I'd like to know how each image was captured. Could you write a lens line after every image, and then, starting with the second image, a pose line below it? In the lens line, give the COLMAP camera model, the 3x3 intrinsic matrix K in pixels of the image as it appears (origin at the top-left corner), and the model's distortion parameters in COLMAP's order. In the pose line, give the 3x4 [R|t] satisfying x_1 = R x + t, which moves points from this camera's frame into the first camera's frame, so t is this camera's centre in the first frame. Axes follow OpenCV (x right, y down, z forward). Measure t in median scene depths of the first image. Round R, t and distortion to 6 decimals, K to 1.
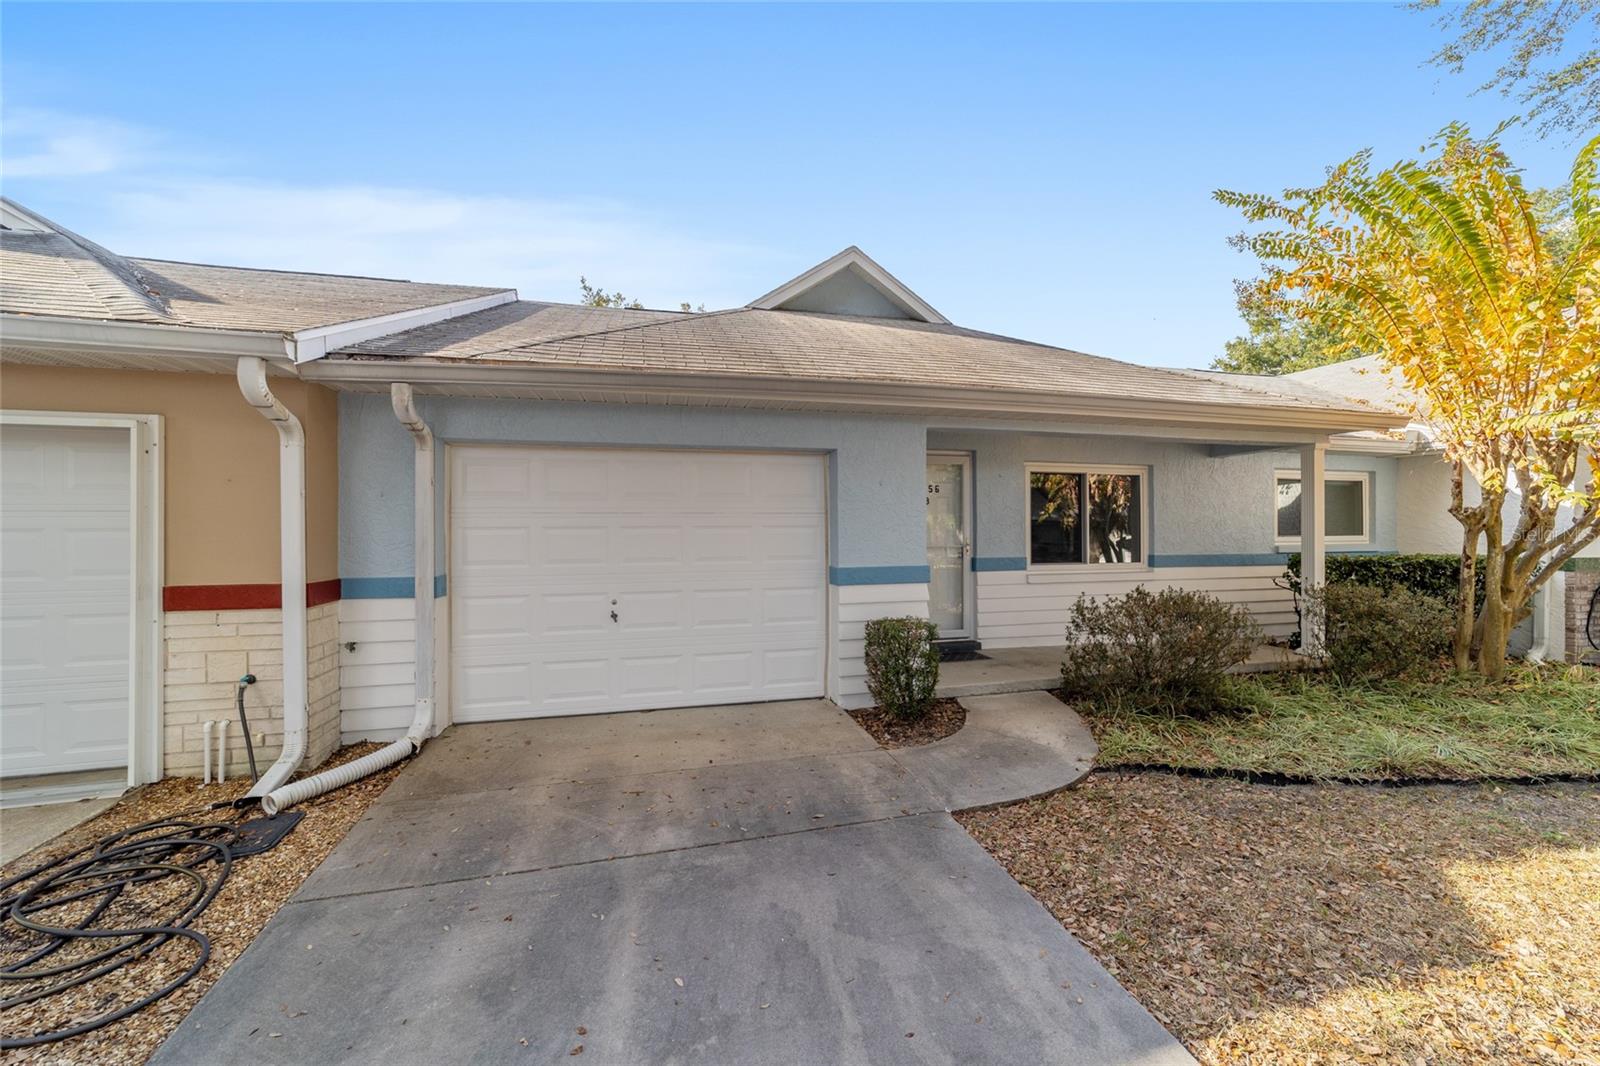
lens RADIAL K [[609.1, 0, 798.8], [0, 609.1, 529.1], [0, 0, 1]] dist [-0.006689, 0.000815]
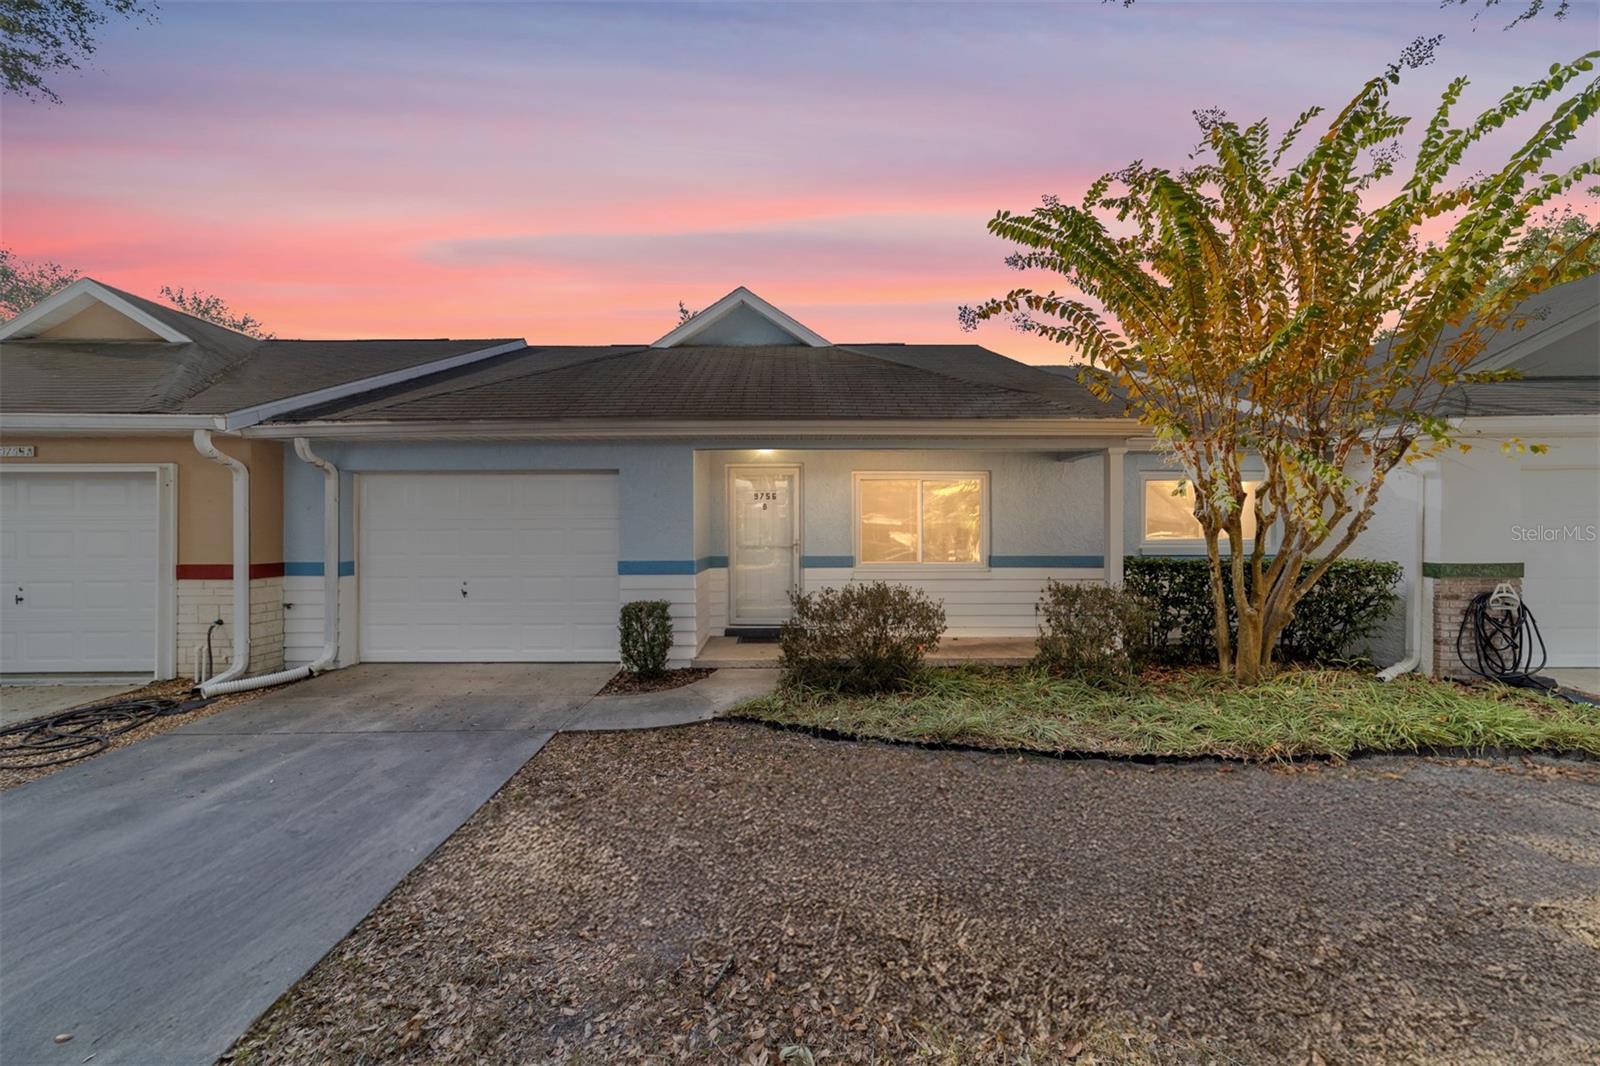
lens RADIAL K [[609.1, 0, 800.3], [0, 609.1, 533.4], [0, 0, 1]] dist [-0.006689, 0.000815]
pose [[0.970818, 0.002233, -0.239806, 0.847948], [-0.000849, 0.999982, 0.005874, -0.002922], [0.239815, -0.005499, 0.970803, -0.179920]]
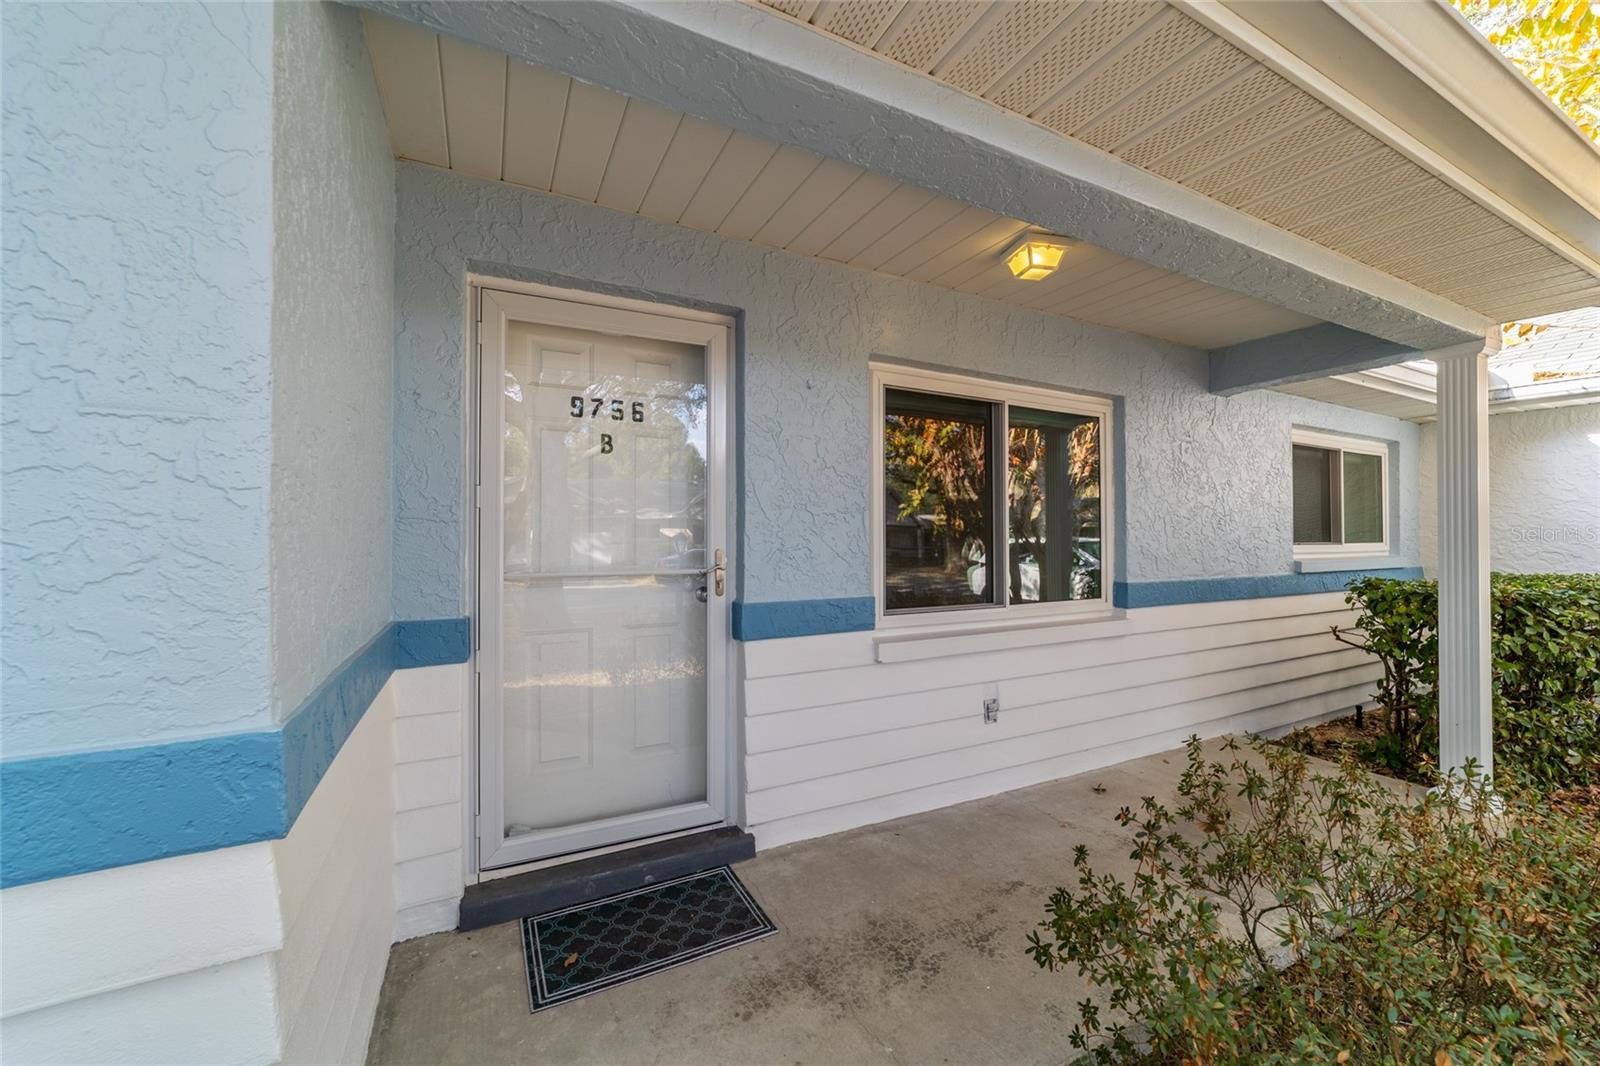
lens RADIAL K [[609.1, 0, 796.2], [0, 609.1, 533.1], [0, 0, 1]] dist [-0.006689, 0.000815]
pose [[0.976314, 0.003535, 0.216331, 0.368187], [-0.002525, 0.999985, -0.004947, 0.010842], [-0.216345, 0.004283, 0.976308, 0.961603]]
